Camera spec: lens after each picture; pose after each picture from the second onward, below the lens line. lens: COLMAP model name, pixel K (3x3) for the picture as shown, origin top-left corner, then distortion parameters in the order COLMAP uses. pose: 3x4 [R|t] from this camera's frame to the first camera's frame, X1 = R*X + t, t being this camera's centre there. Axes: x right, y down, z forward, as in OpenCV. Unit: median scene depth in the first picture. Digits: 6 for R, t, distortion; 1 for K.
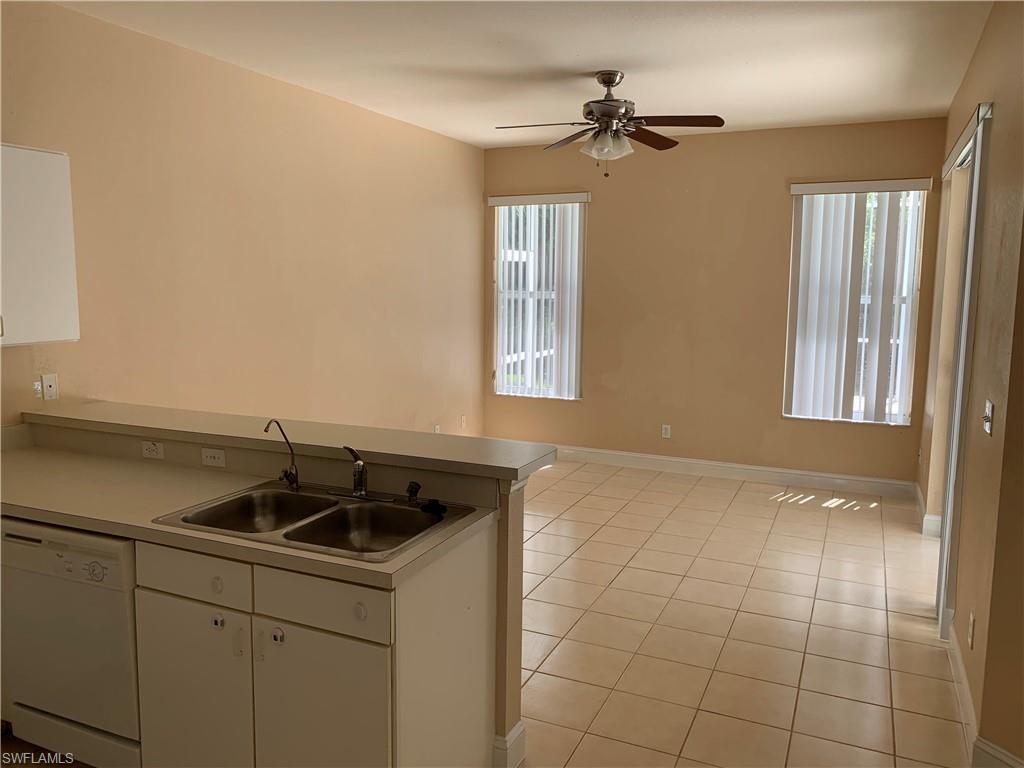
lens RADIAL K [[797.9, 0, 512.6], [0, 797.9, 382.7], [0, 0, 1]] dist [0.008620, 0.000472]
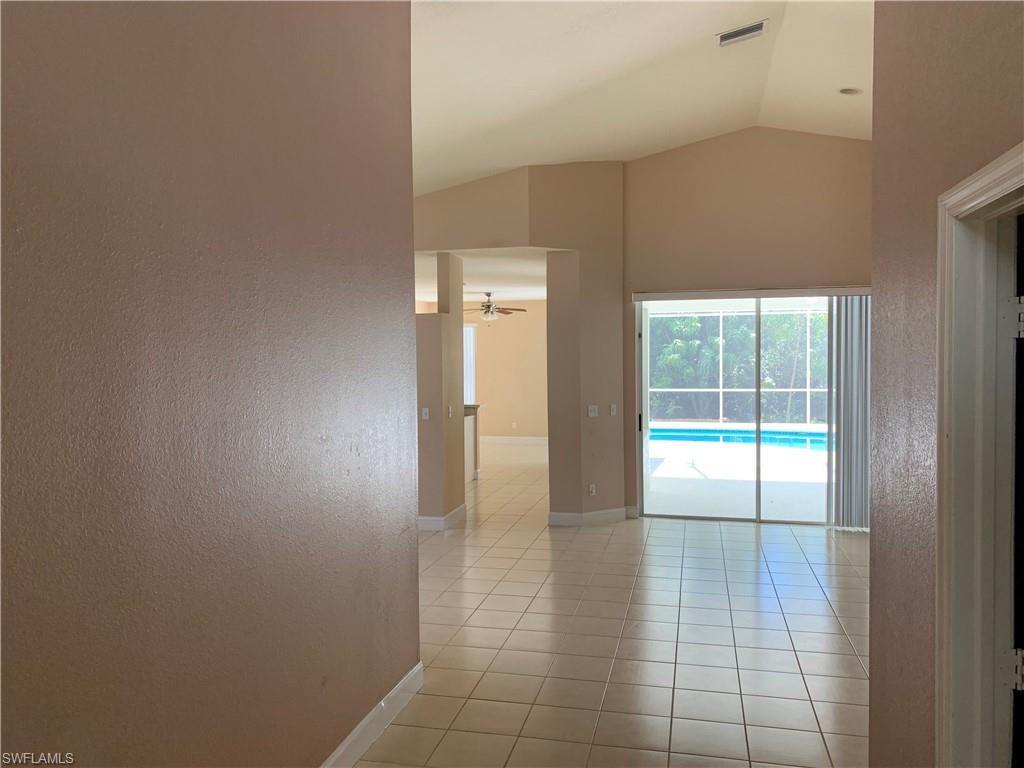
lens RADIAL K [[797.9, 0, 512.7], [0, 797.9, 379.2], [0, 0, 1]] dist [0.008620, 0.000472]
pose [[0.982993, -0.025449, 0.181873, -0.475668], [0.042841, 0.994805, -0.092347, 0.296035], [-0.178578, 0.098568, 0.978976, -2.642564]]
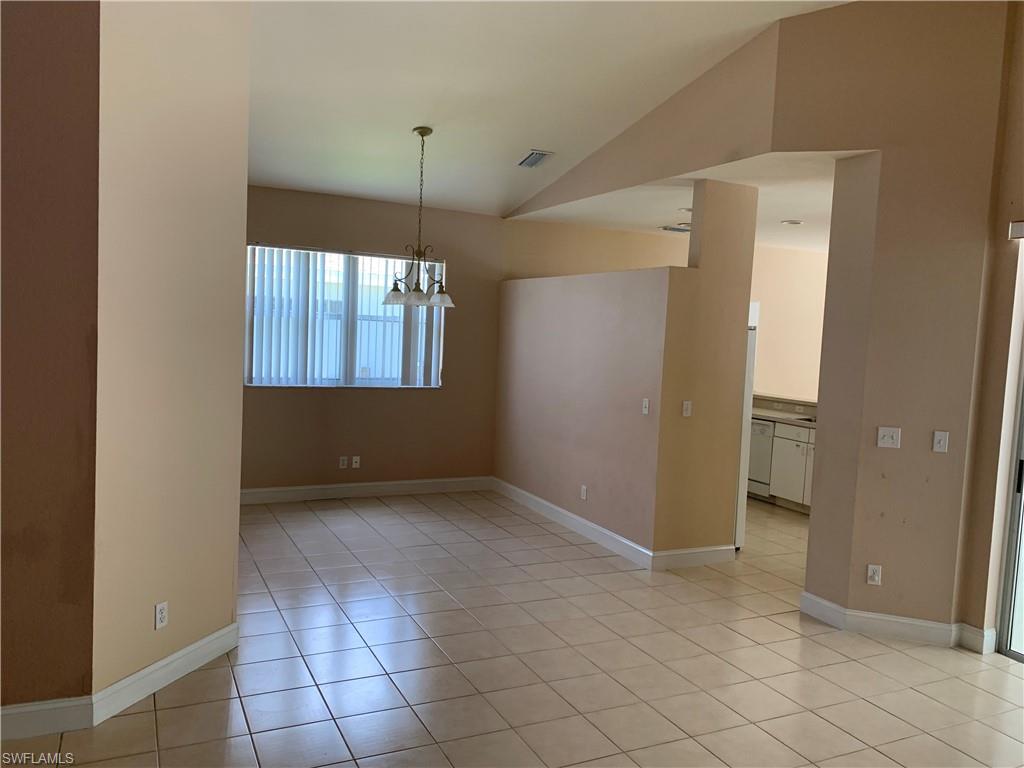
lens RADIAL K [[797.9, 0, 511.9], [0, 797.9, 392.6], [0, 0, 1]] dist [0.008620, 0.000472]
pose [[0.763552, 0.081539, -0.640578, 0.622050], [-0.120565, 0.992554, -0.017368, 0.199696], [0.634391, 0.090492, 0.767697, -1.732271]]
